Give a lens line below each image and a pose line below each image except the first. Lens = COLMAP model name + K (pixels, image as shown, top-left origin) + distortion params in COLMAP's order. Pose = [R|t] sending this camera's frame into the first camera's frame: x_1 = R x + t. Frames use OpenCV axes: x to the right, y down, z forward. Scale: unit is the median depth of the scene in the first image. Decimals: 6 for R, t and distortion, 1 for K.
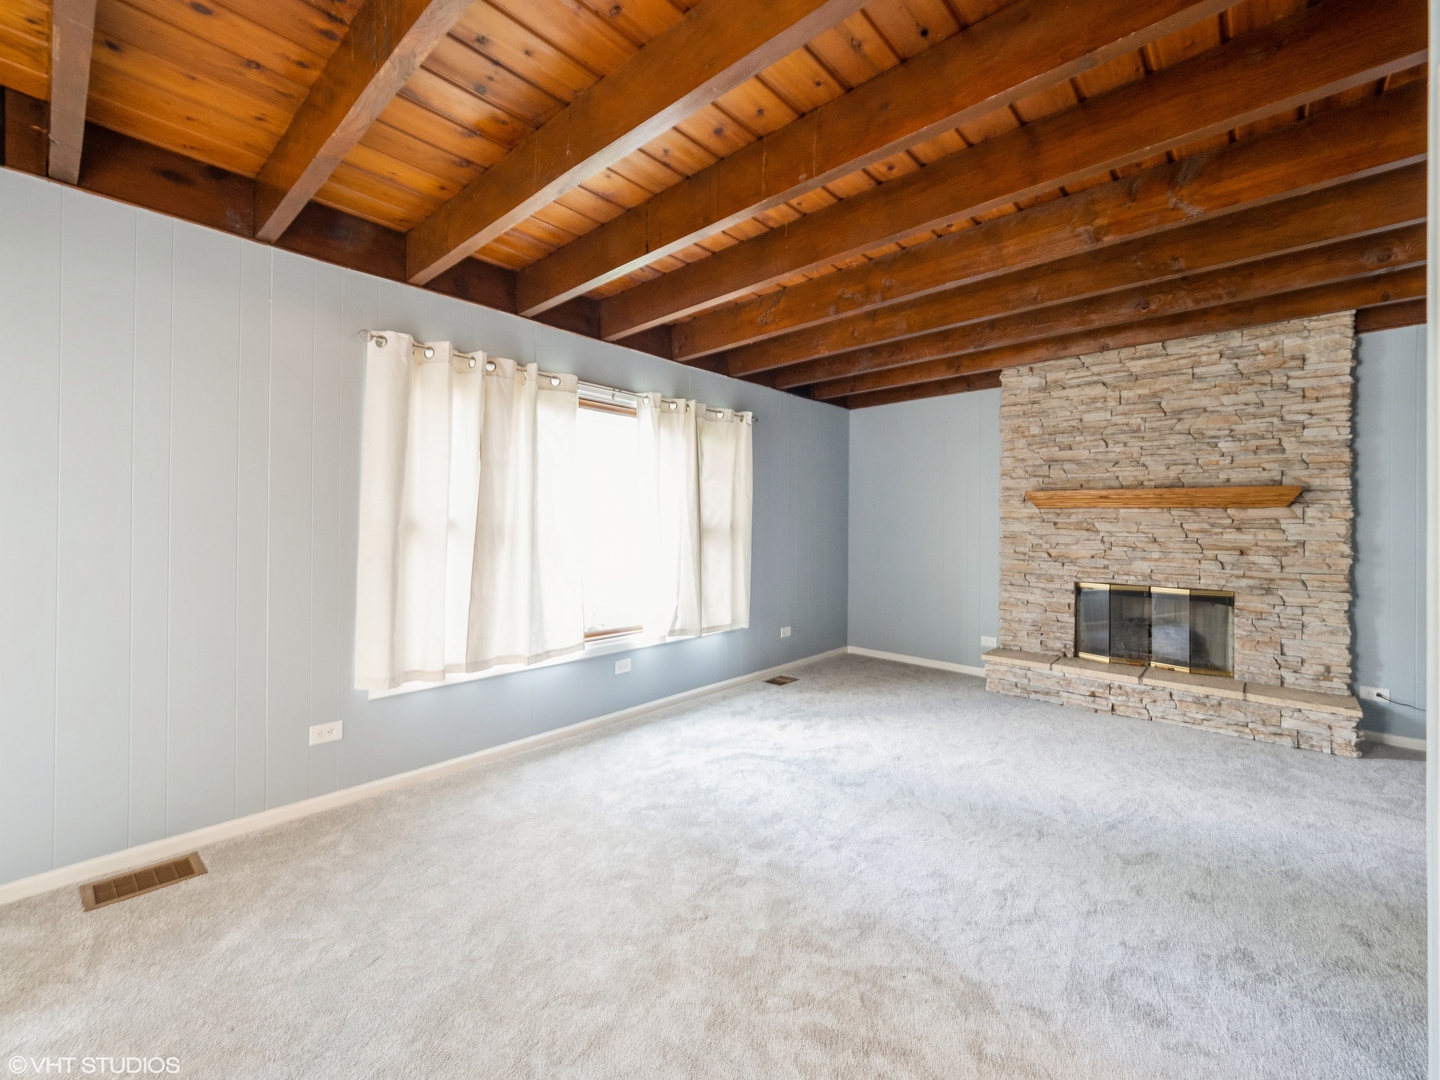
lens RADIAL K [[617.3, 0, 708.4], [0, 617.3, 528.9], [0, 0, 1]] dist [0.002045, 0.000102]
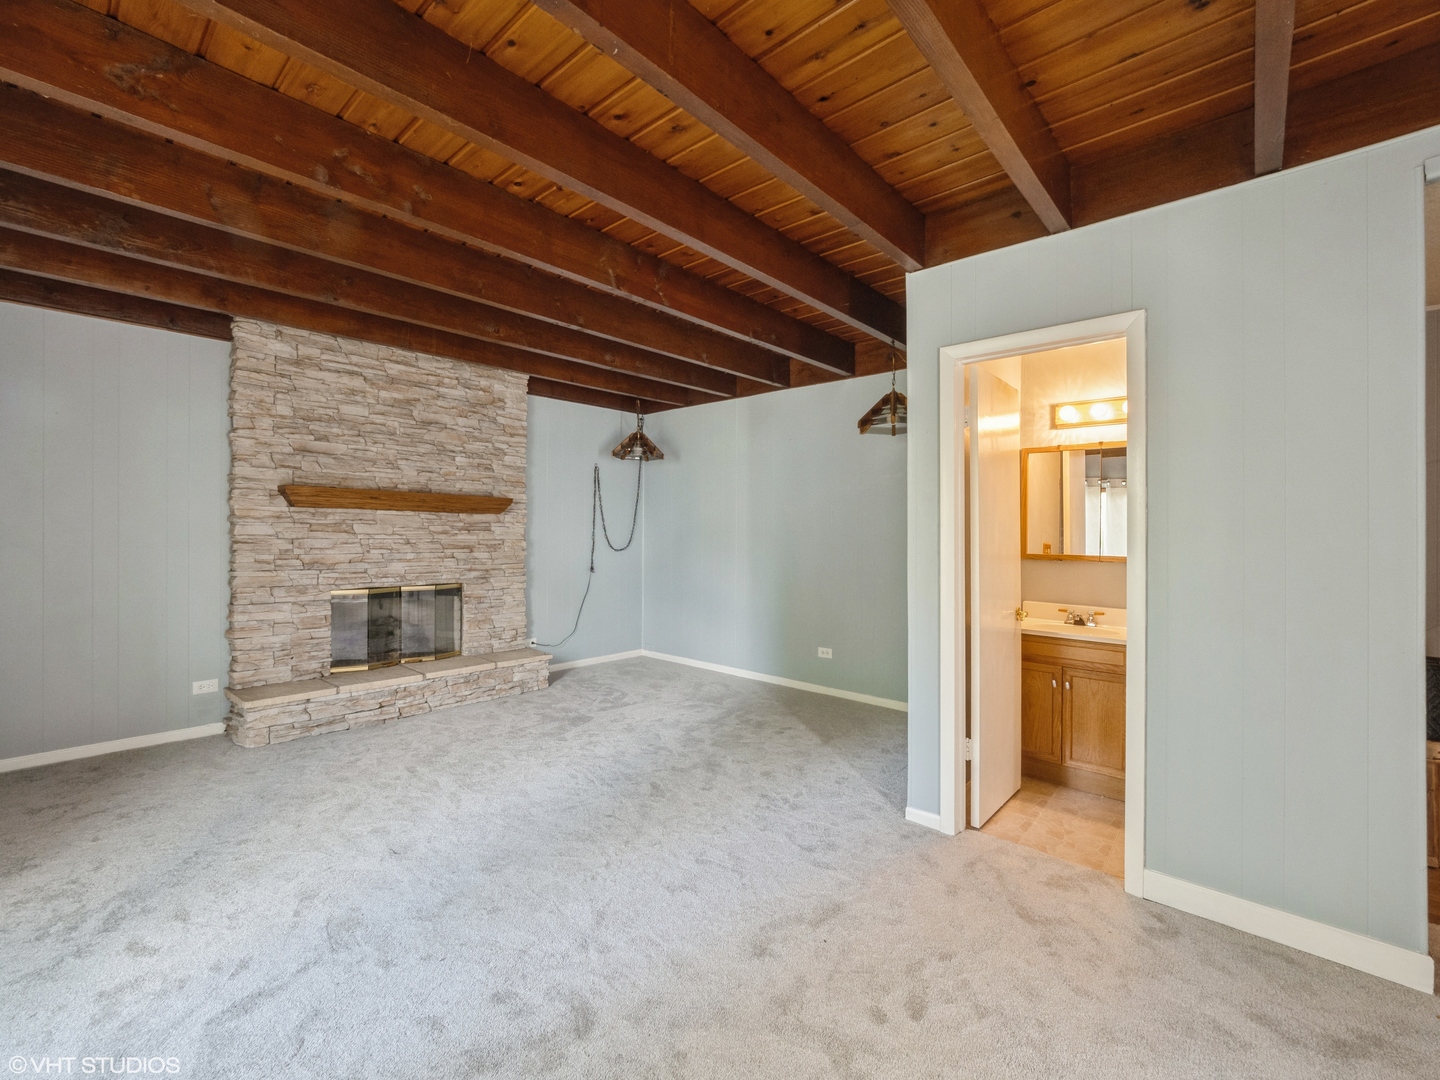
lens RADIAL K [[617.3, 0, 706.3], [0, 617.3, 536.1], [0, 0, 1]] dist [0.002045, 0.000102]
pose [[-0.002721, -0.018143, 0.999832, -0.332183], [-0.004101, 0.999827, 0.018132, -0.012262], [-0.999988, -0.004051, -0.002794, 0.513130]]
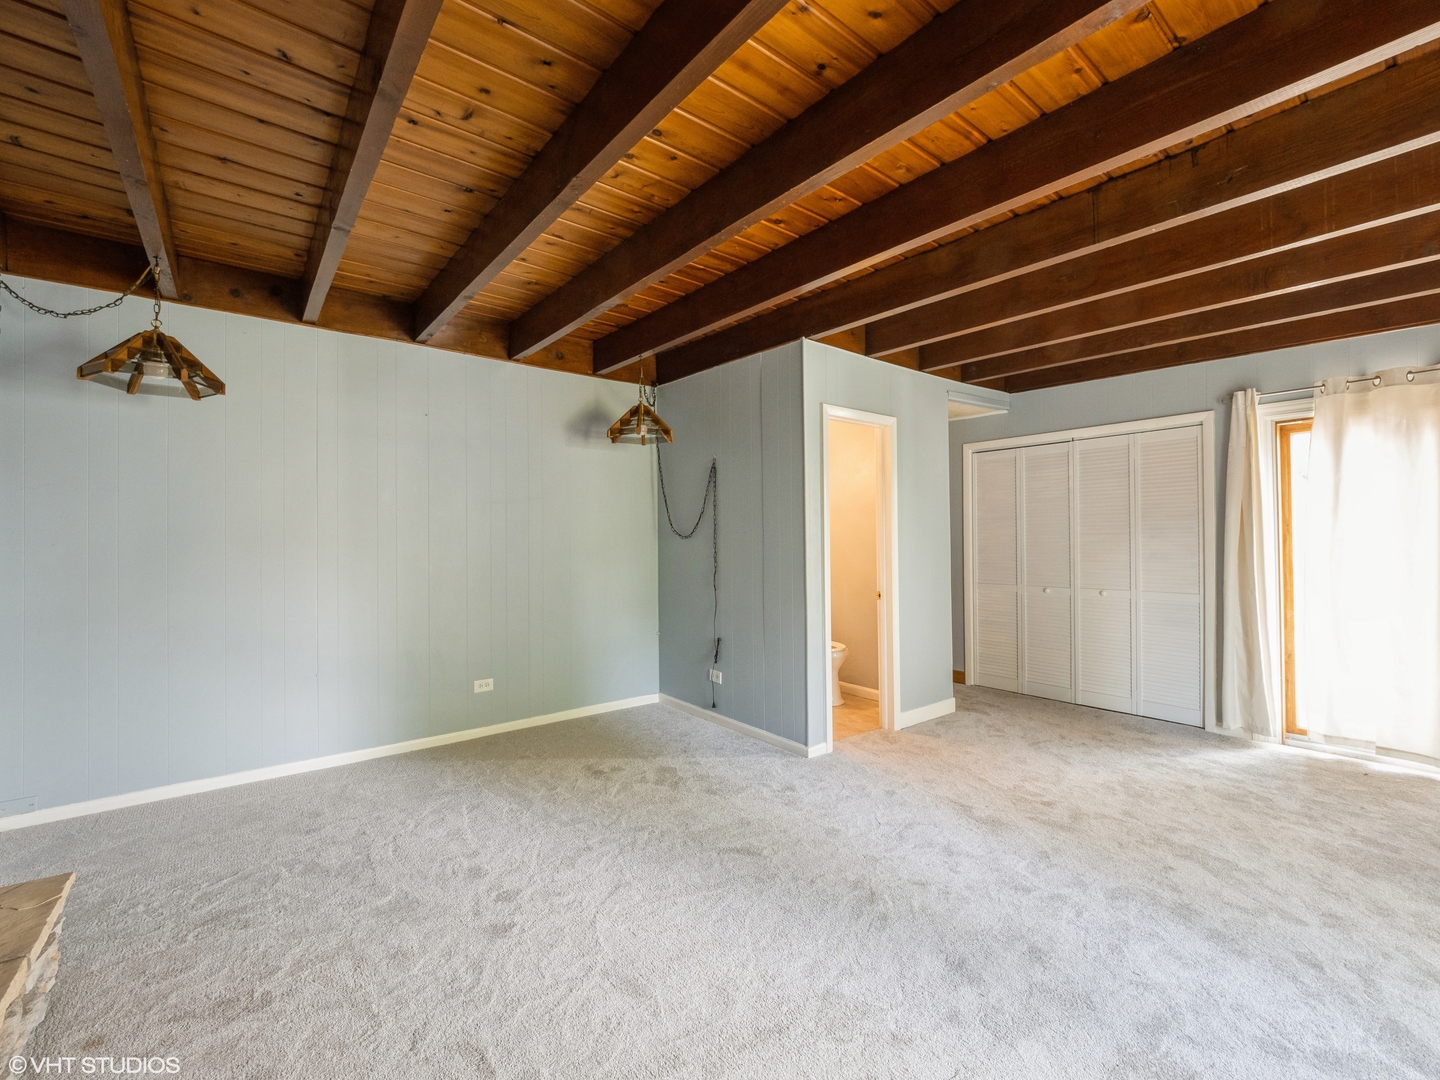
lens RADIAL K [[617.3, 0, 715.2], [0, 617.3, 530.7], [0, 0, 1]] dist [0.002045, 0.000102]
pose [[-0.984023, -0.004436, 0.177989, 0.312158], [-0.003955, 0.999988, 0.003056, -0.018063], [-0.178000, 0.002304, -0.984028, 1.177850]]
